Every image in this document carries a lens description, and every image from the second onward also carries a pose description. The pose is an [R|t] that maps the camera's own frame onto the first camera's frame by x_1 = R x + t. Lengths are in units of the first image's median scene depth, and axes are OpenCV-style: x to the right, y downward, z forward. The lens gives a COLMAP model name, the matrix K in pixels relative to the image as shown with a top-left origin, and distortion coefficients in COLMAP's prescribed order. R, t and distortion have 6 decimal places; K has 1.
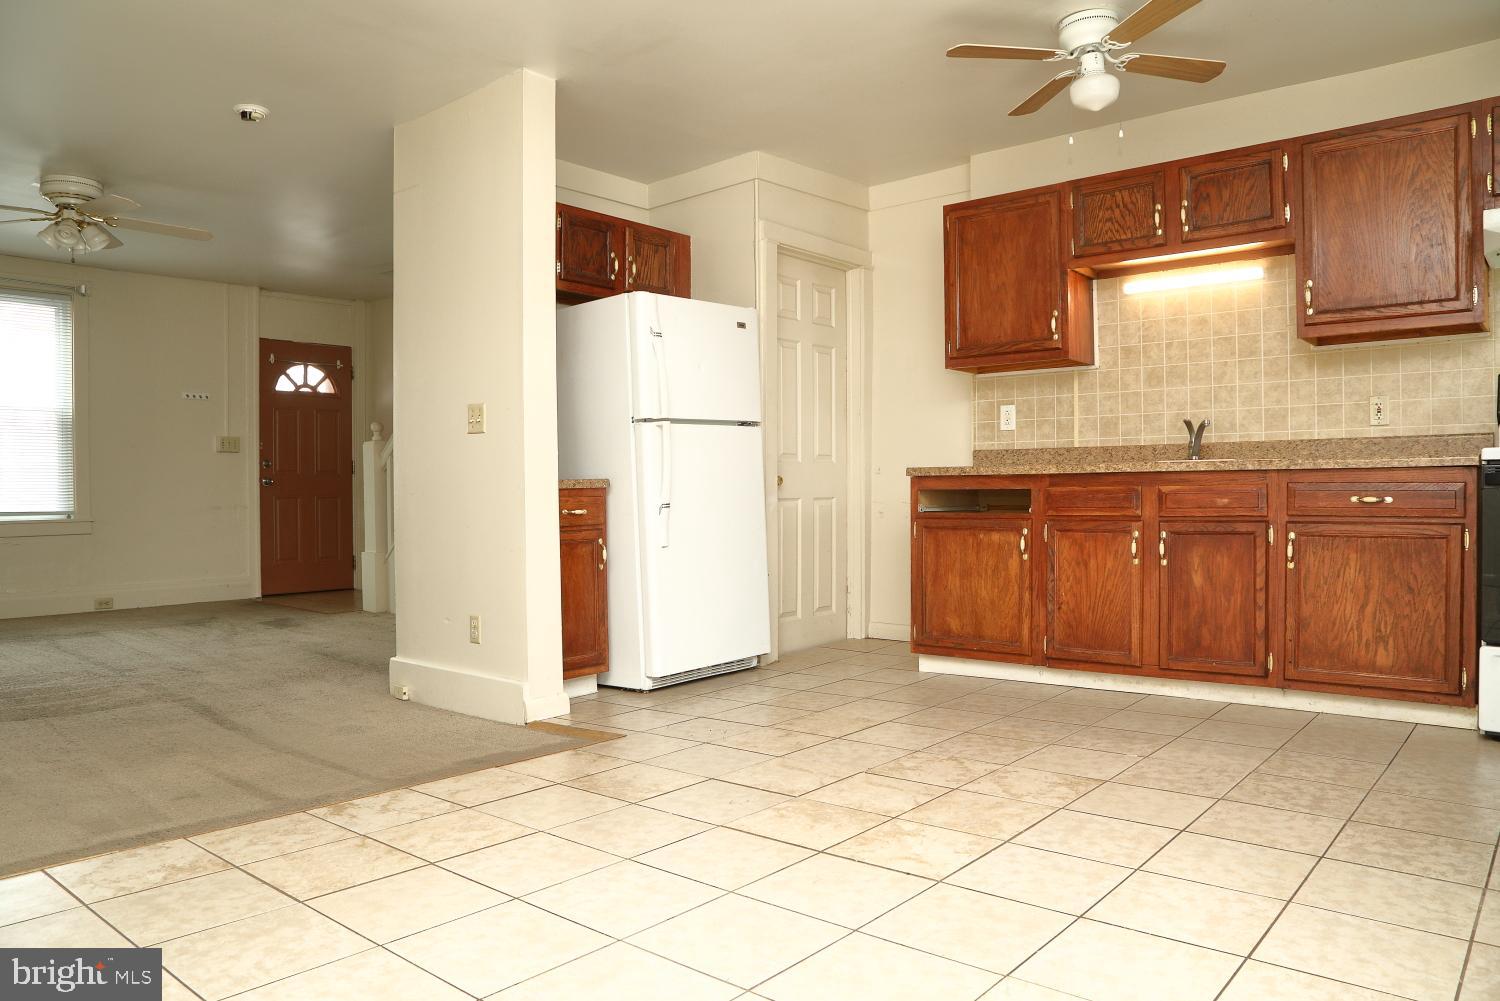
lens RADIAL K [[1036.9, 0, 754.7], [0, 1036.9, 502.5], [0, 0, 1]] dist [-0.131279, 0.074899]
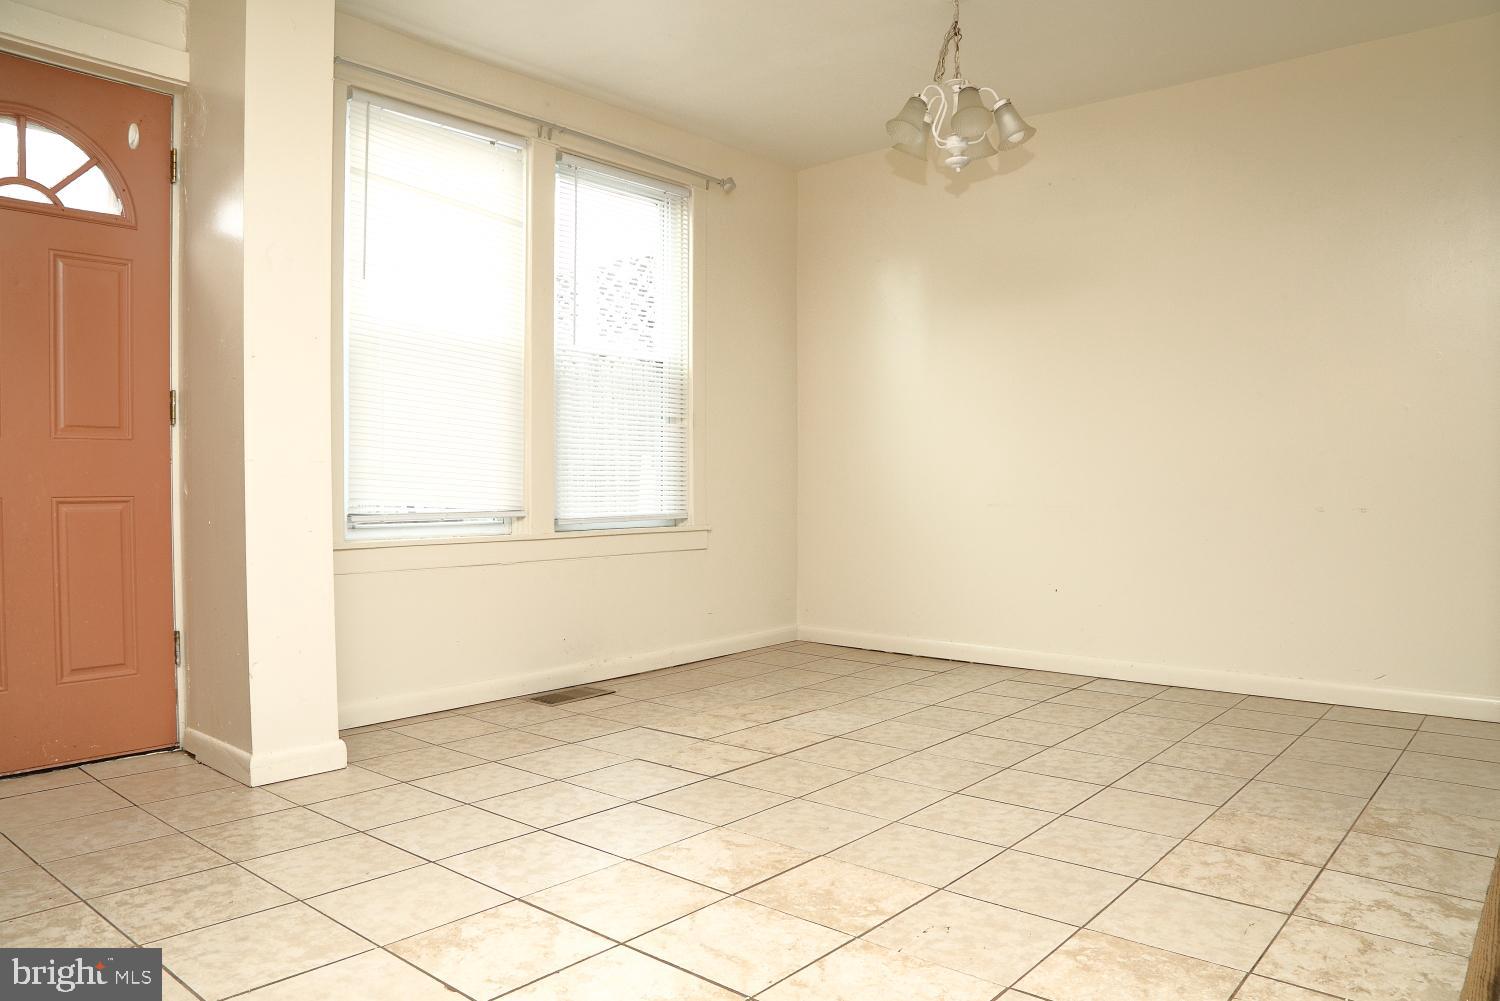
lens RADIAL K [[1043.8, 0, 730.1], [0, 1043.8, 508.1], [0, 0, 1]] dist [-0.137118, 0.076957]
pose [[-0.999773, 0.008840, 0.019410, 0.078553], [0.009482, 0.999403, 0.033215, -0.018875], [-0.019105, 0.033391, -0.999260, 1.184586]]
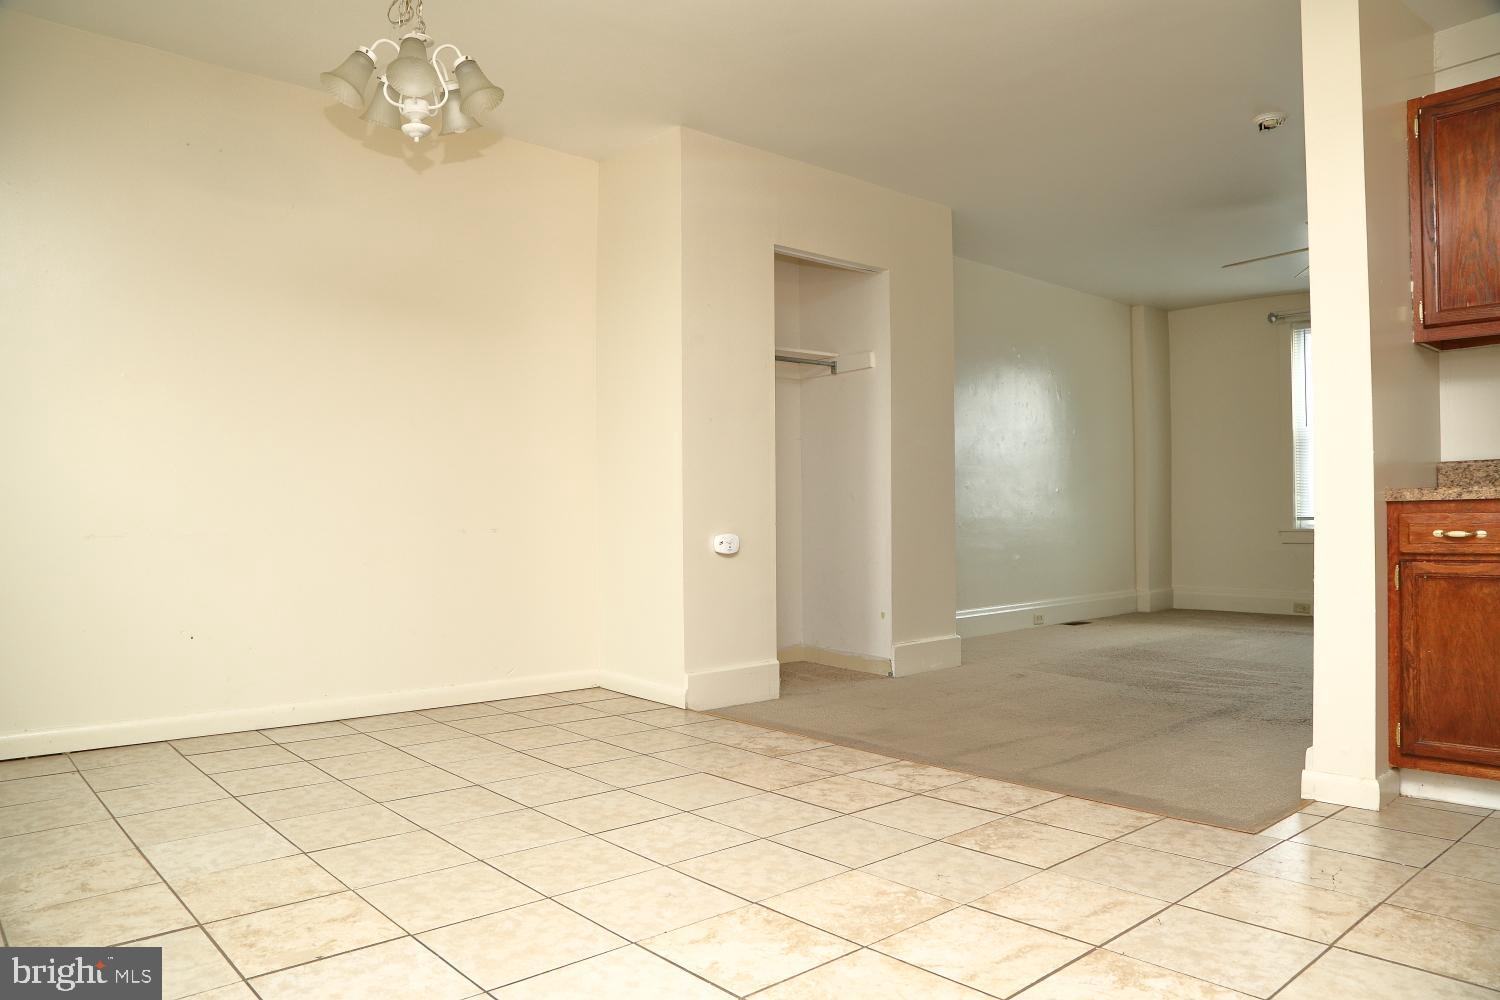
lens RADIAL K [[1036.9, 0, 754.7], [0, 1036.9, 502.0], [0, 0, 1]] dist [-0.131279, 0.074899]
pose [[-0.139085, 0.000433, -0.990280, 0.577210], [-0.002494, 0.999997, 0.000788, -0.011742], [0.990277, 0.002579, -0.139084, 0.669059]]
